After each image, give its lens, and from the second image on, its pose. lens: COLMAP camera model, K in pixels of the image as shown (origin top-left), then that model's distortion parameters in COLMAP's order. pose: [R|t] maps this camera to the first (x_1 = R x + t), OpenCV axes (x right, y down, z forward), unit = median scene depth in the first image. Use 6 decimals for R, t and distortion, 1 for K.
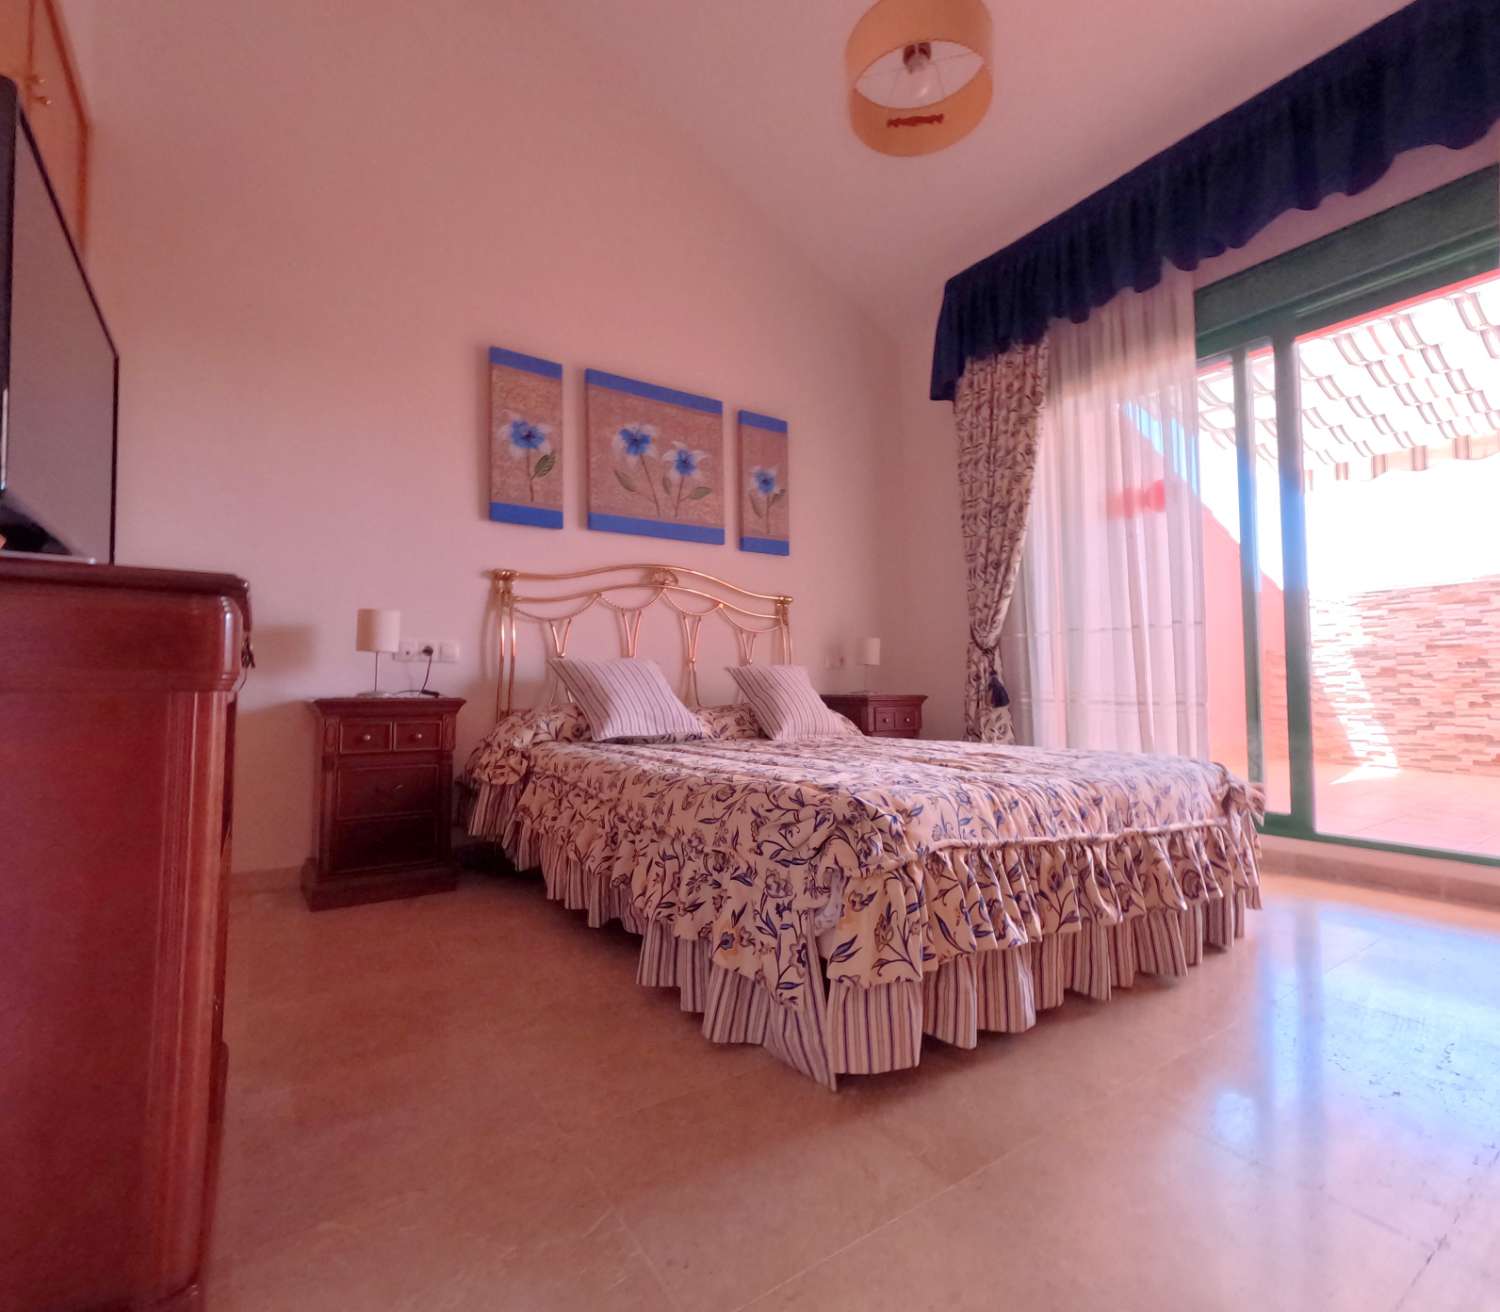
lens RADIAL K [[747.8, 0, 746.0], [0, 747.8, 655.3], [0, 0, 1]] dist [-0.003378, 0.002461]
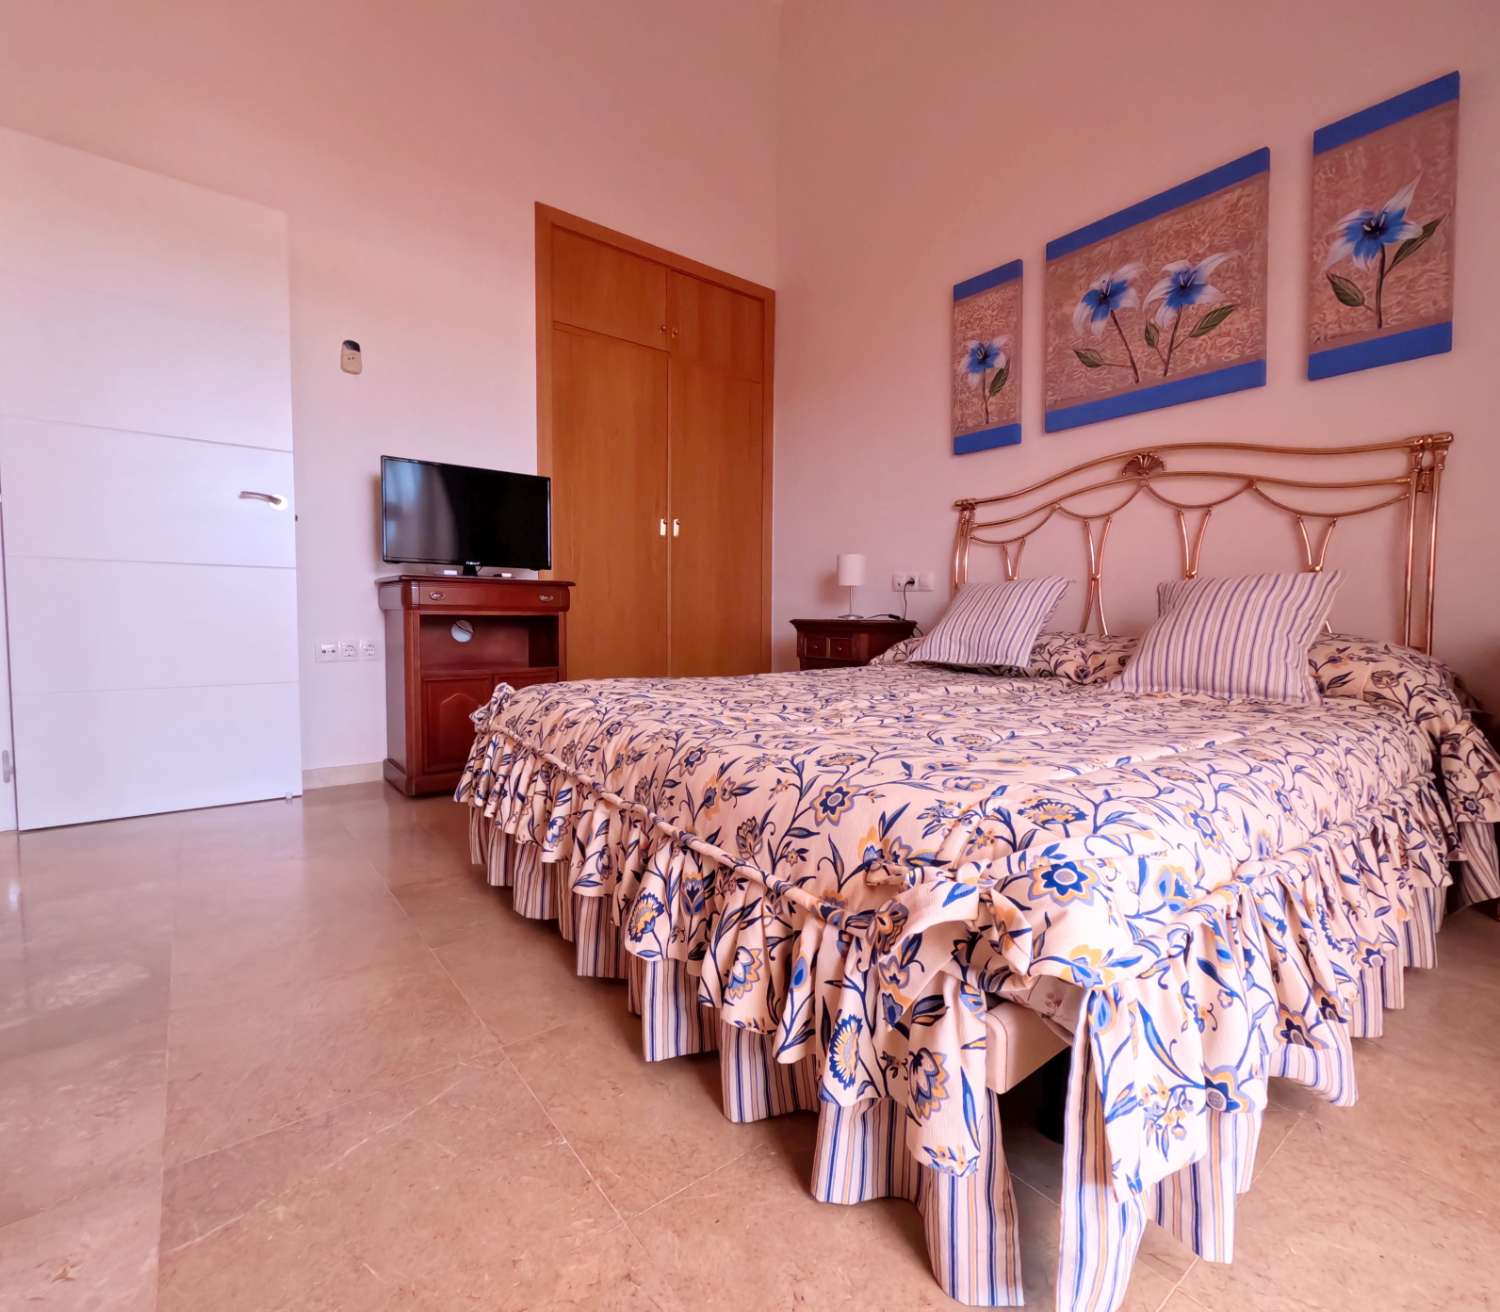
lens RADIAL K [[747.8, 0, 746.0], [0, 747.8, 655.3], [0, 0, 1]] dist [-0.003378, 0.002461]
pose [[0.025509, 0.058259, -0.997976, 1.397731], [0.044141, 0.997261, 0.059346, 0.052476], [0.998700, -0.045566, 0.022868, 1.269034]]
